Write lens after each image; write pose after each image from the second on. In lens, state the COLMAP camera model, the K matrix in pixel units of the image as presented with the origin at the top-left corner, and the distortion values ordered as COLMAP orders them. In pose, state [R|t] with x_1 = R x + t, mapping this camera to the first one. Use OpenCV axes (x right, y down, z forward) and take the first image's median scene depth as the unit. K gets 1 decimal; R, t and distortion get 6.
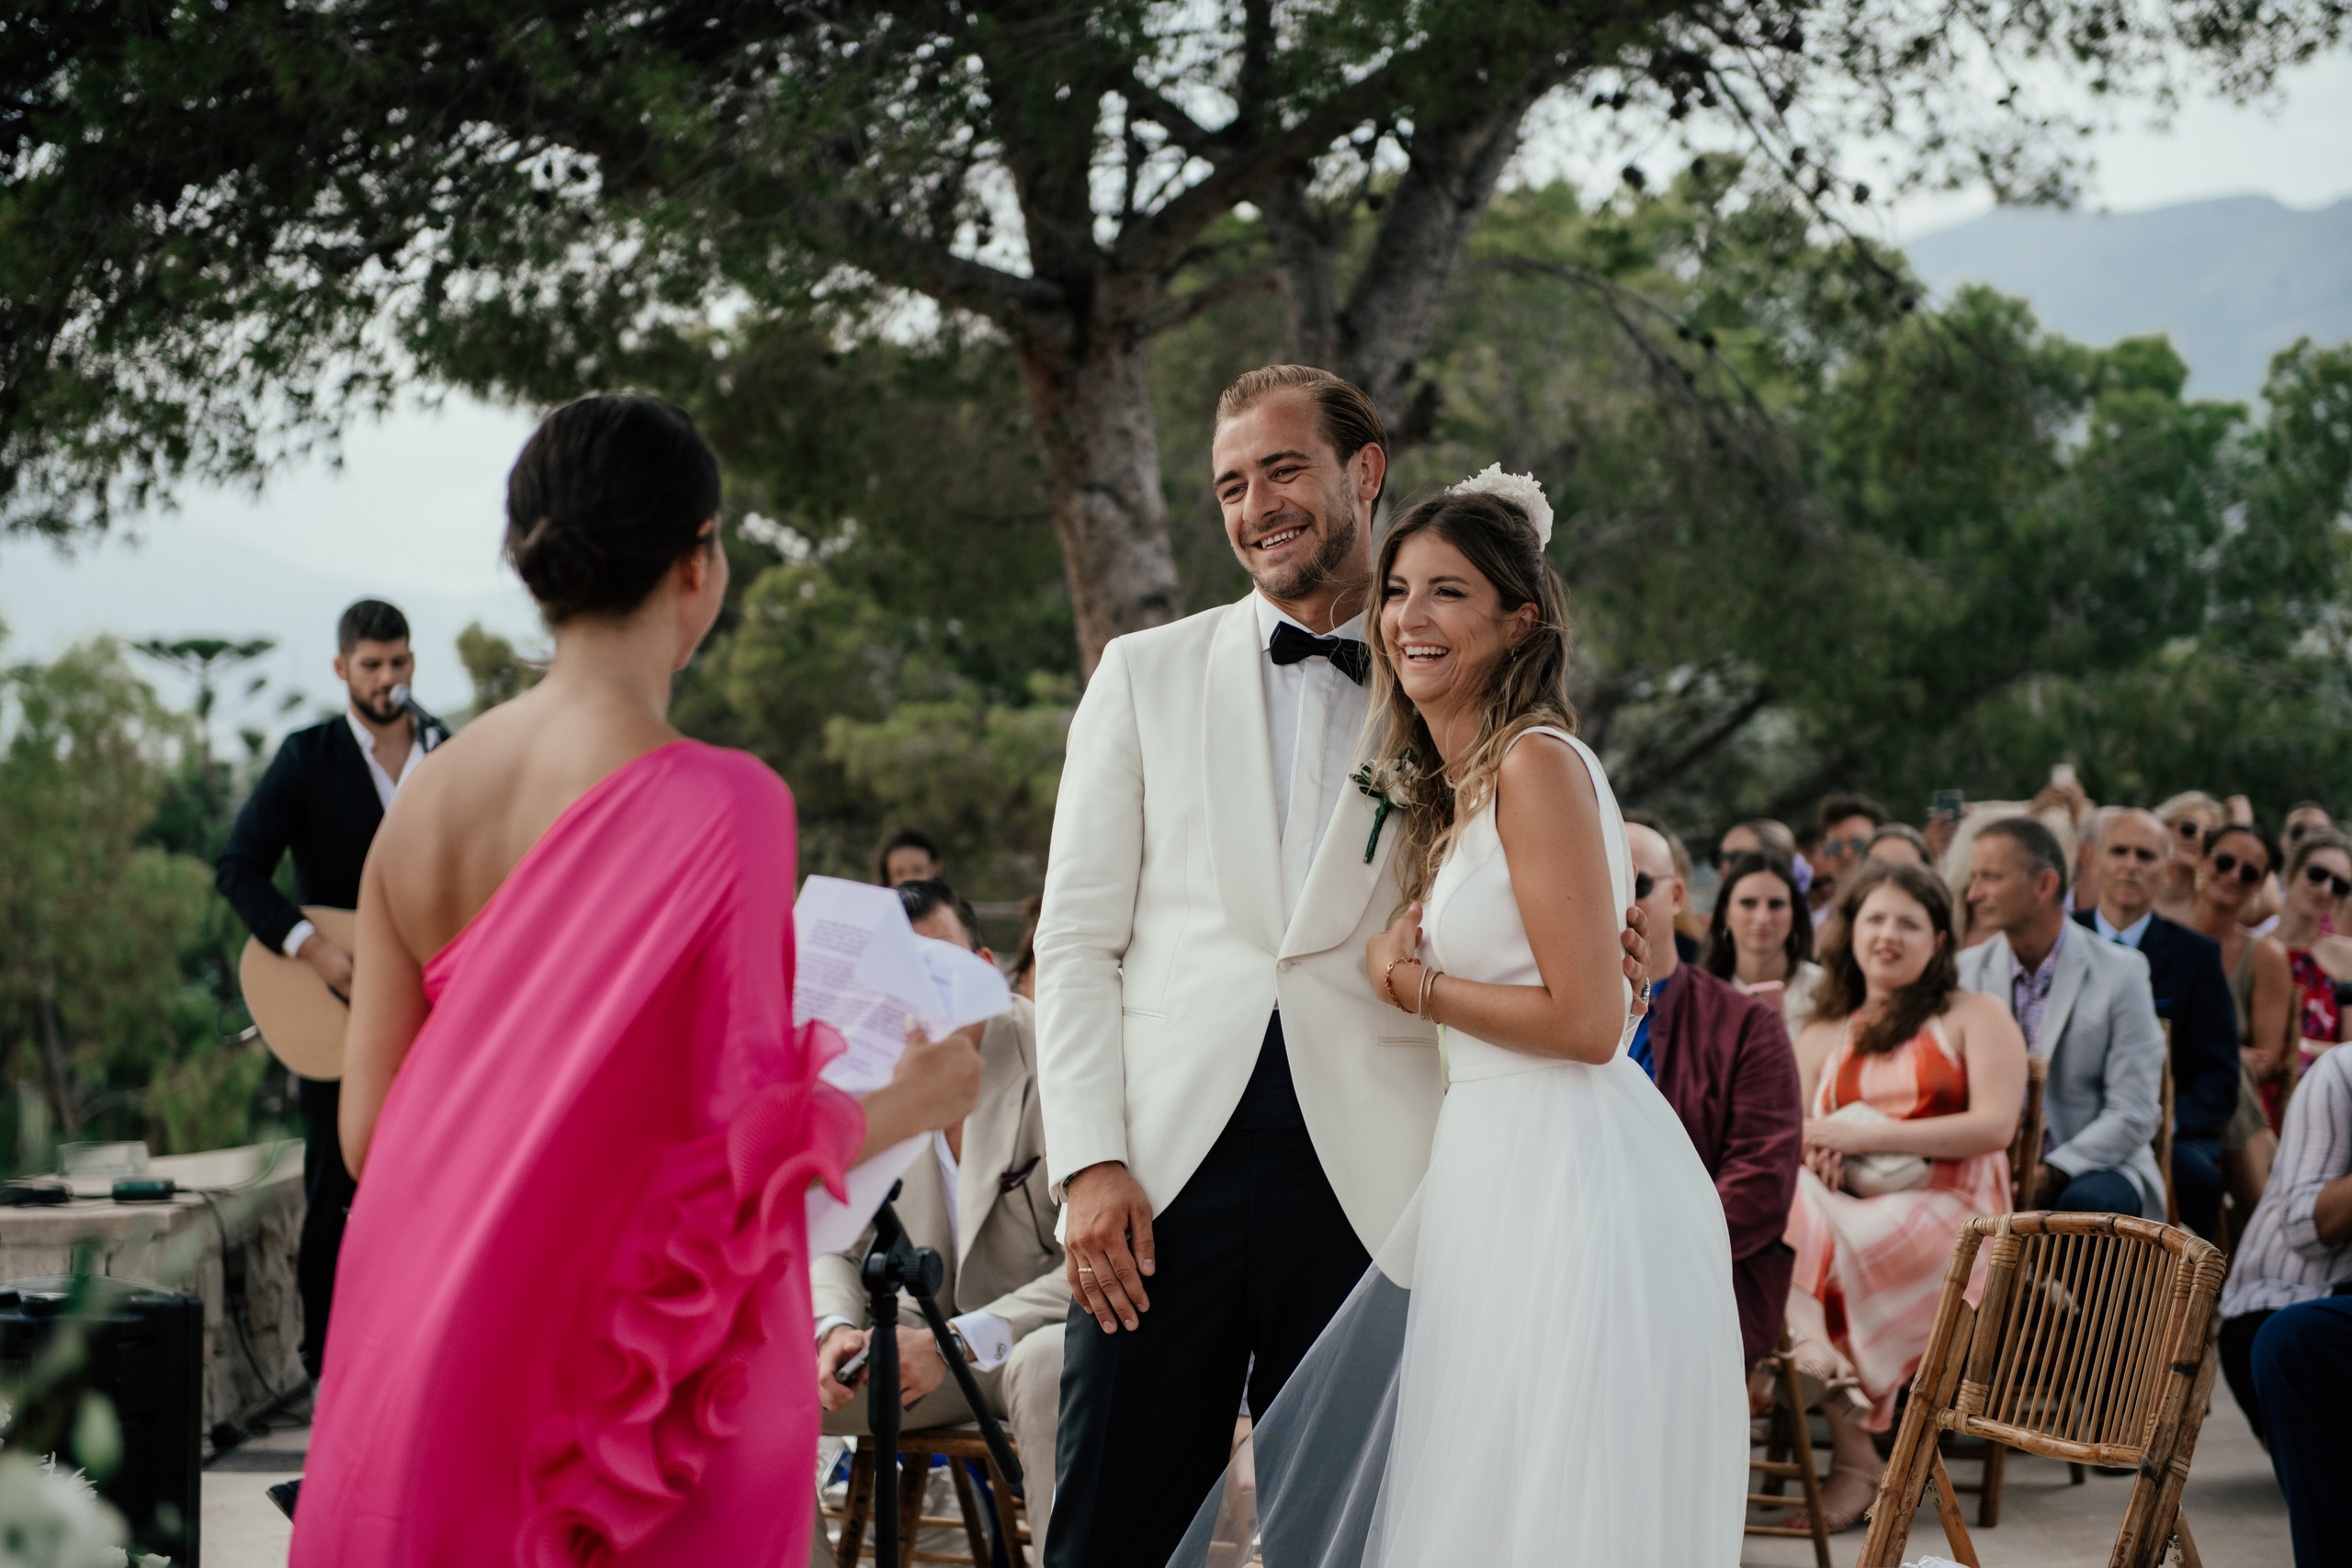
lens RADIAL K [[4729.0, 0, 1176.0], [0, 4729.0, 784.0], [0, 0, 1]] dist [0.108646, -0.123358]
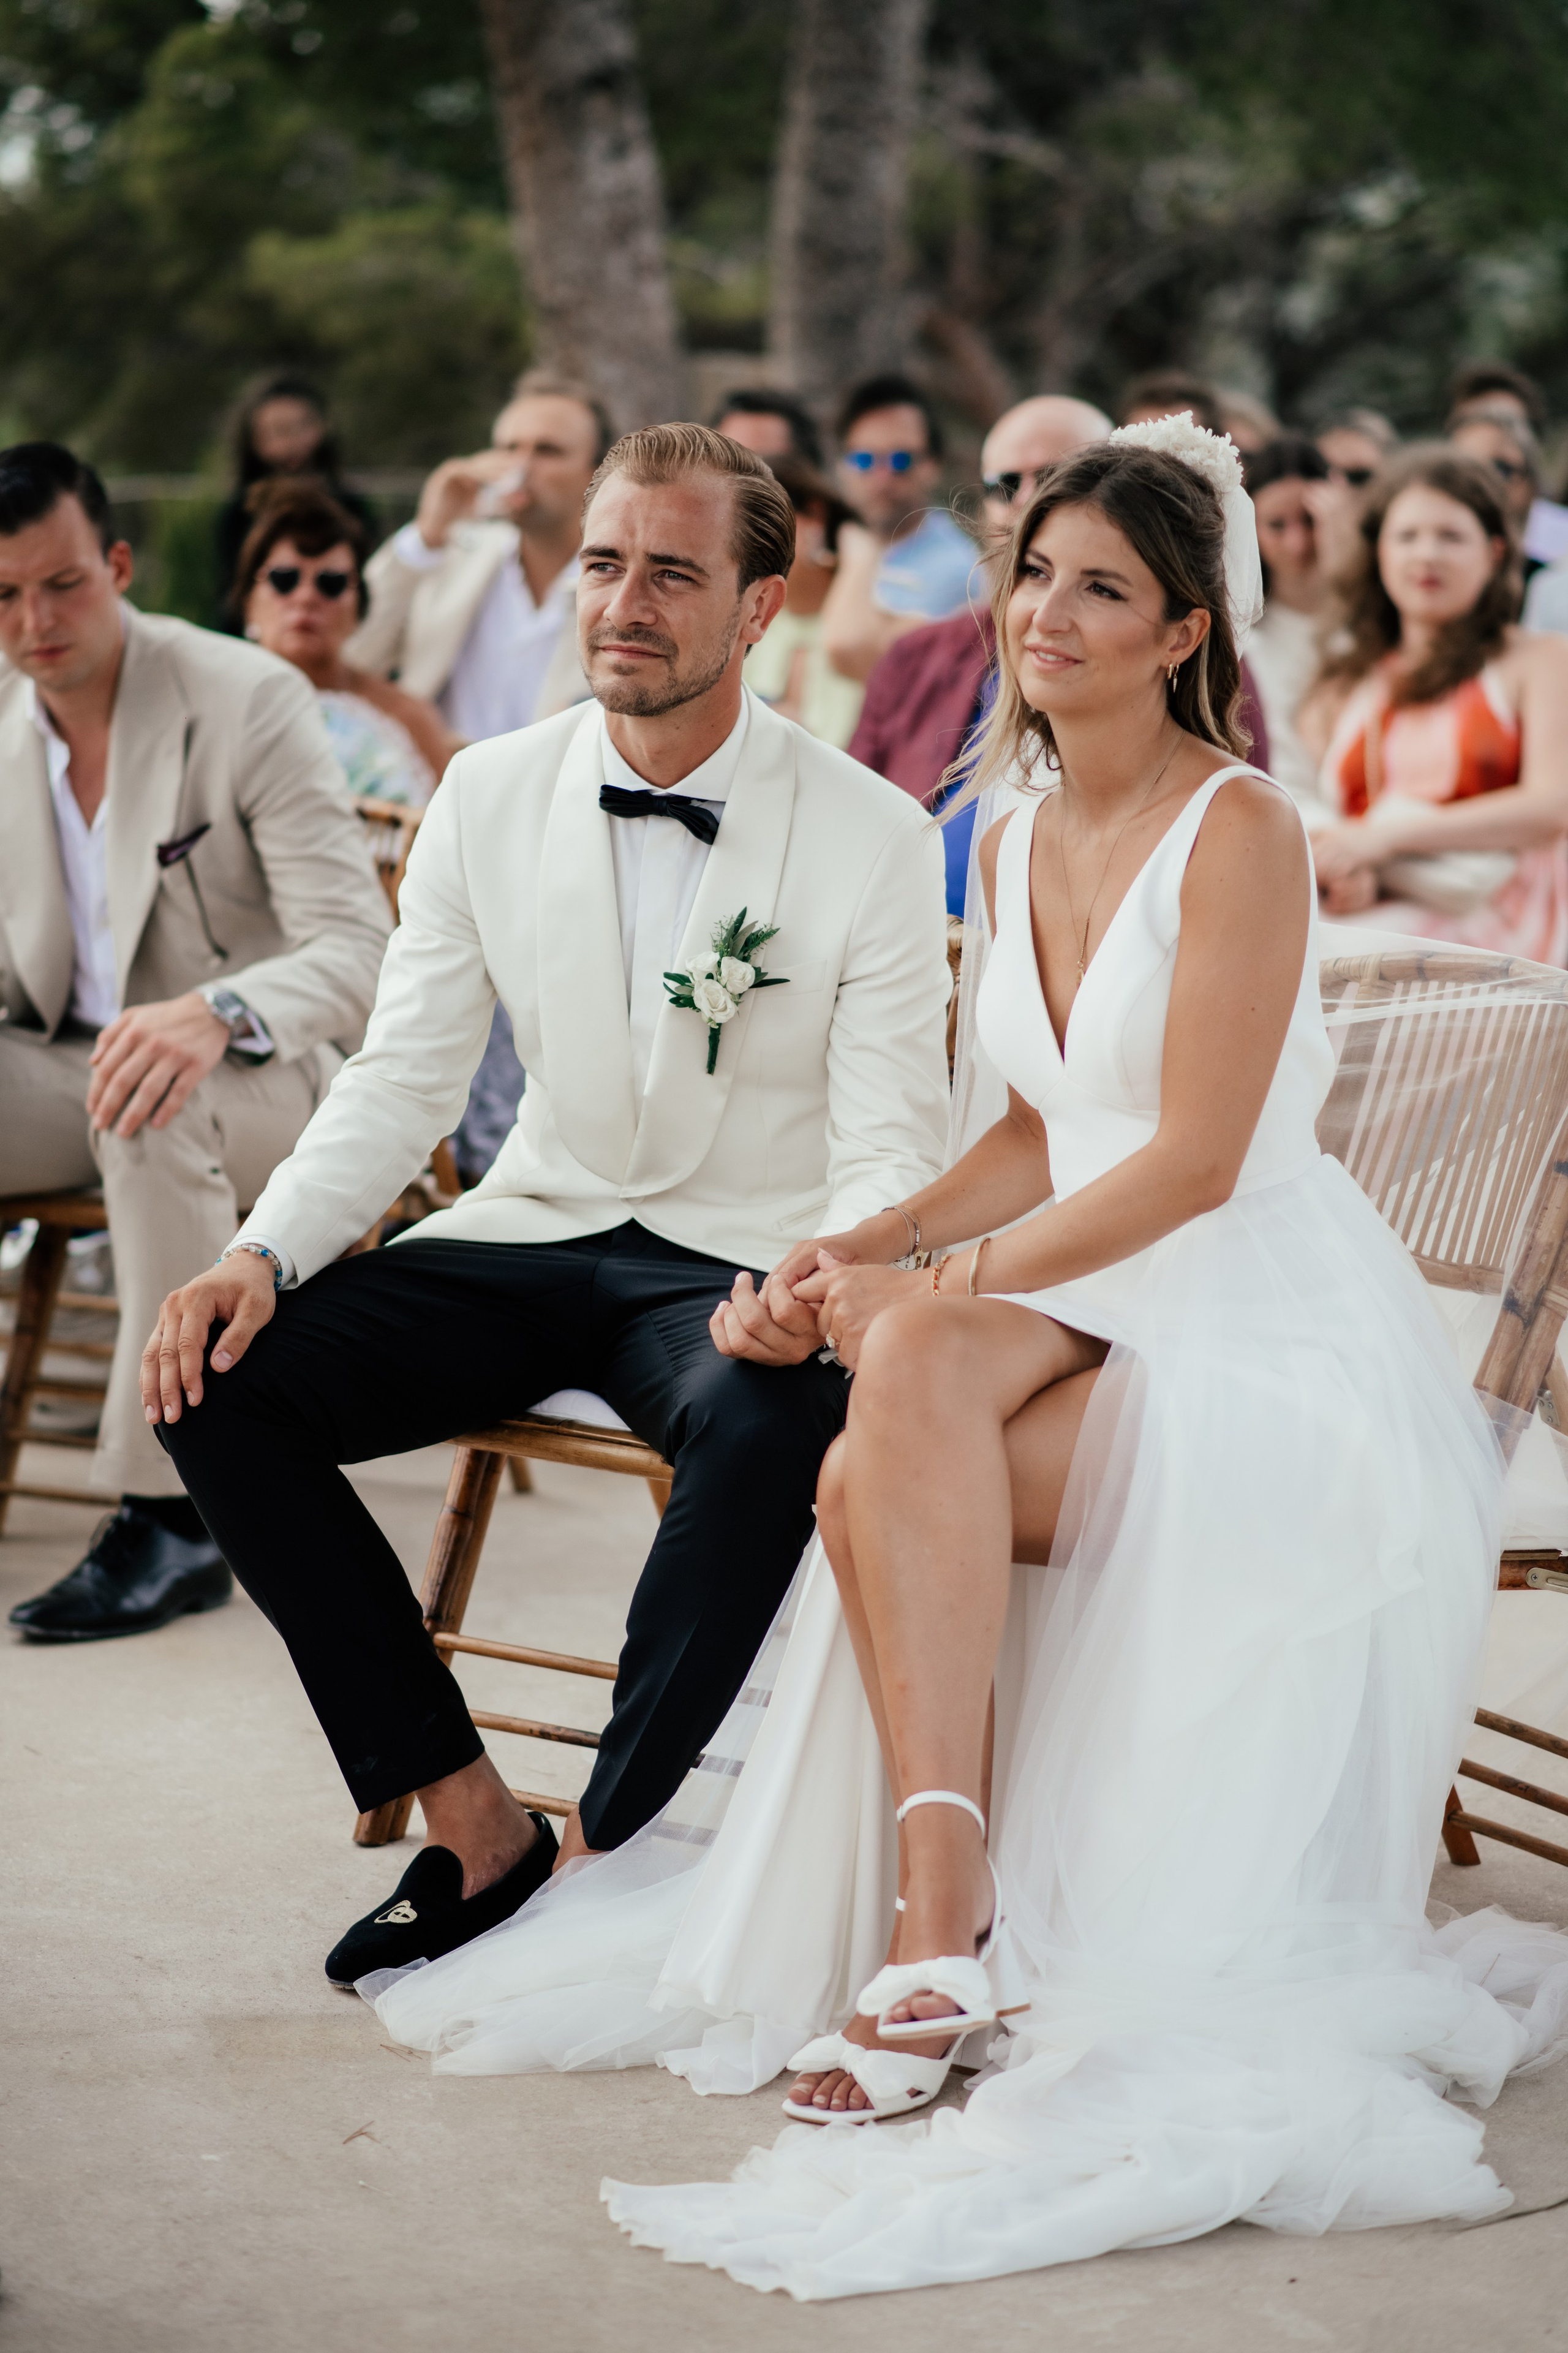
lens RADIAL K [[5953.9, 0, 738.1], [0, 5953.9, 1172.9], [0, 0, 1]] dist [0.119988, -0.256631]
pose [[0.999597, 0.022015, -0.017906, 0.038442], [-0.019234, 0.989551, 0.142896, -0.002989], [0.020865, -0.142494, 0.989576, 0.028644]]
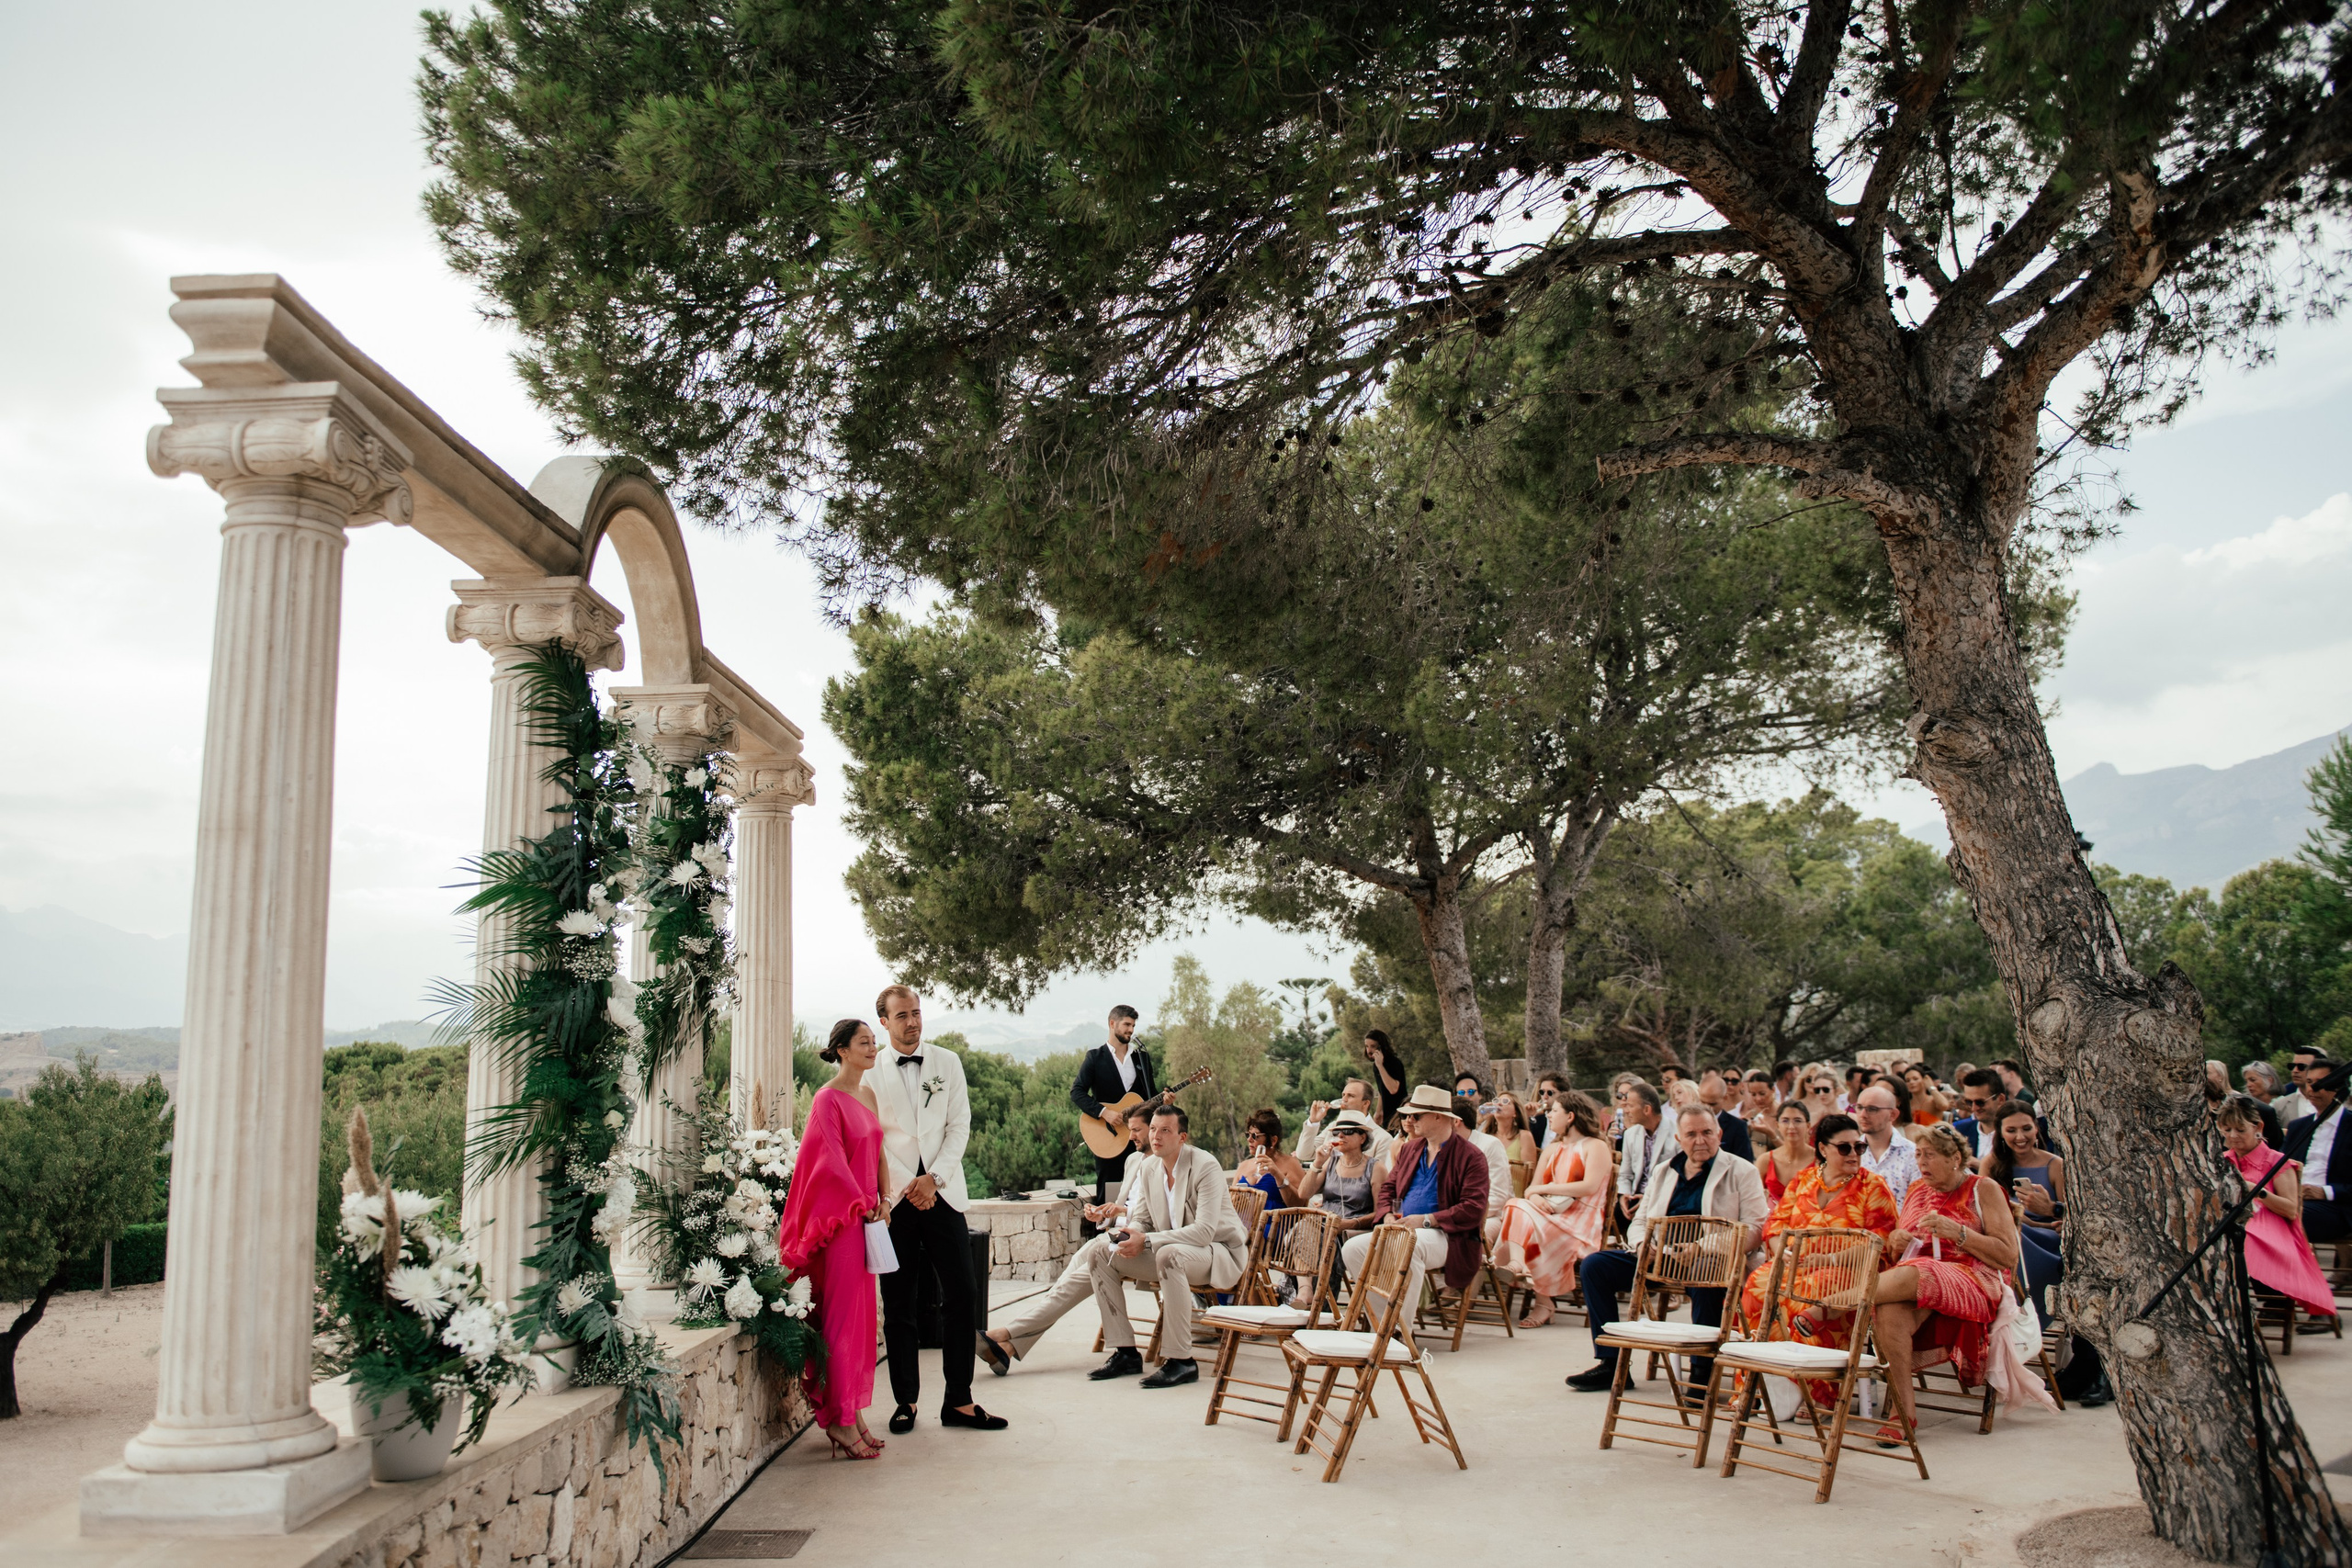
lens RADIAL K [[1884.7, 0, 1176.0], [0, 1884.7, 784.0], [0, 0, 1]] dist [-0.027052, -0.000853]
pose [[0.947488, -0.048211, -0.316136, 0.194055], [0.008958, 0.992184, -0.124461, -0.021685], [0.319666, 0.115093, 0.940514, -0.132941]]
